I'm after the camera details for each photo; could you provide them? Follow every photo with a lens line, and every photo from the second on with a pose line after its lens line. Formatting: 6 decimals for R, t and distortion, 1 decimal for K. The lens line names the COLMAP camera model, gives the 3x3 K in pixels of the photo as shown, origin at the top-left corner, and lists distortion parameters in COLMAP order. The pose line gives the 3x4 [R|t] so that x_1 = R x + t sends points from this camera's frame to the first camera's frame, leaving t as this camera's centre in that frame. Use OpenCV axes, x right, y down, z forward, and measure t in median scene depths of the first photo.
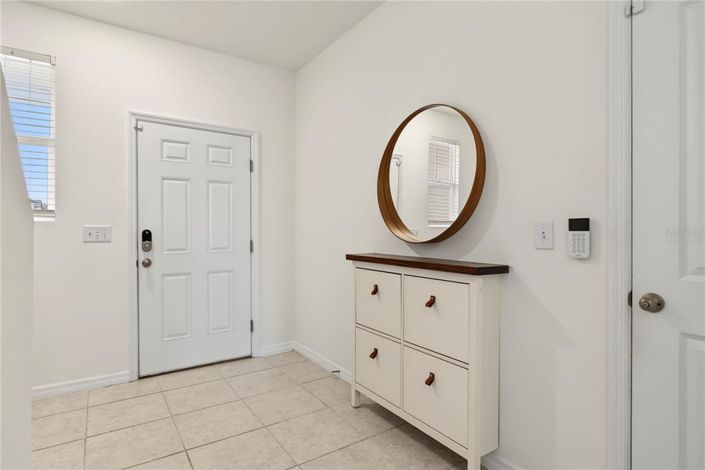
lens RADIAL K [[370.8, 0, 352.5], [0, 370.8, 235.0], [0, 0, 1]] dist [-0.003650, -0.000483]
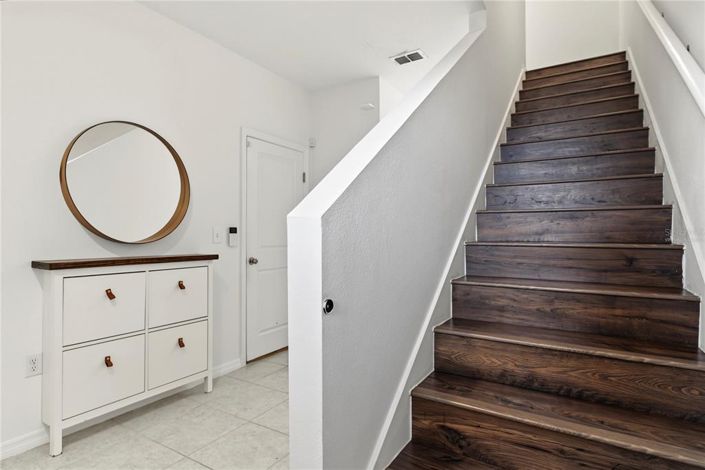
lens RADIAL K [[370.8, 0, 352.5], [0, 370.8, 235.0], [0, 0, 1]] dist [-0.003650, -0.000483]
pose [[-0.424569, 0.003291, 0.905390, -1.294340], [0.003506, 0.999992, -0.001990, 0.004332], [-0.905389, 0.002329, -0.424577, 1.024154]]
